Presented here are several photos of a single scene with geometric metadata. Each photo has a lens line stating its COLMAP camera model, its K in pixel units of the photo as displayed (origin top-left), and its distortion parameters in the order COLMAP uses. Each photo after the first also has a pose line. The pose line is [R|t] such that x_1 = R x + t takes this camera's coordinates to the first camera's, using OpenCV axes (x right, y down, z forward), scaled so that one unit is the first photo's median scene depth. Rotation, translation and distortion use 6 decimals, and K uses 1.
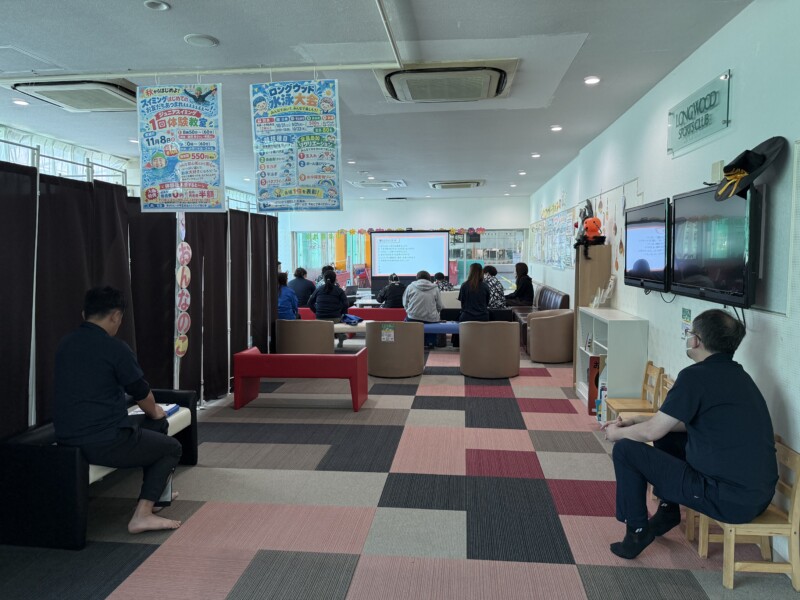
lens RADIAL K [[562.7, 0, 402.3], [0, 562.7, 303.5], [0, 0, 1]] dist [0.055489, -0.079562]
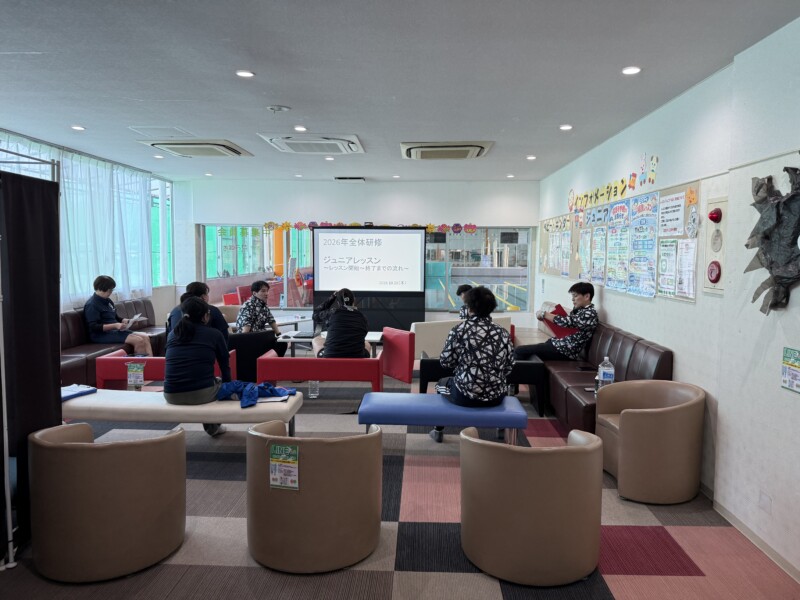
lens RADIAL K [[562.7, 0, 401.1], [0, 562.7, 299.7], [0, 0, 1]] dist [0.055489, -0.079562]
pose [[0.997601, 0.009206, 0.068610, 0.005581], [-0.008834, 0.999945, -0.005718, -0.034585], [-0.068659, 0.005098, 0.997627, 0.301599]]
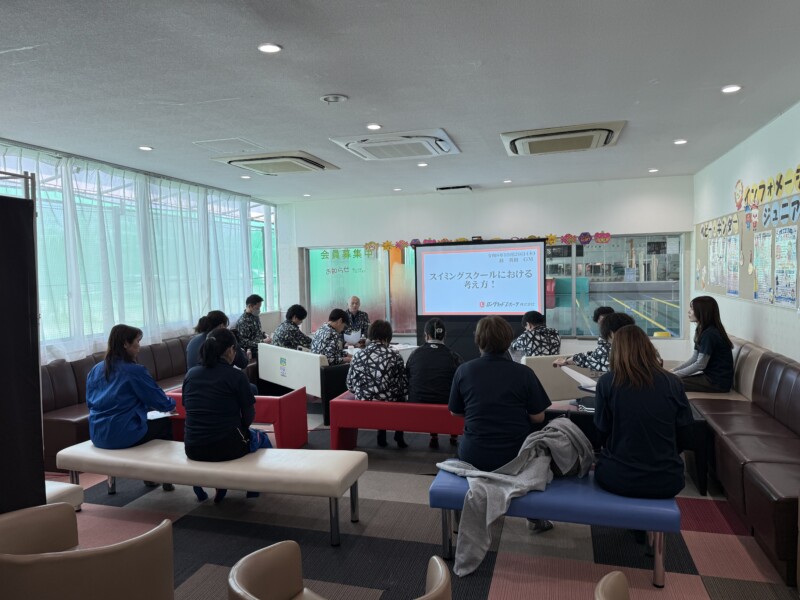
lens RADIAL K [[562.7, 0, 392.5], [0, 562.7, 307.5], [0, 0, 1]] dist [0.055489, -0.079562]
pose [[0.983499, -0.004723, -0.180850, 0.031815], [0.000620, 0.999741, -0.022739, -0.043459], [0.180911, 0.022252, 0.983248, 0.384682]]
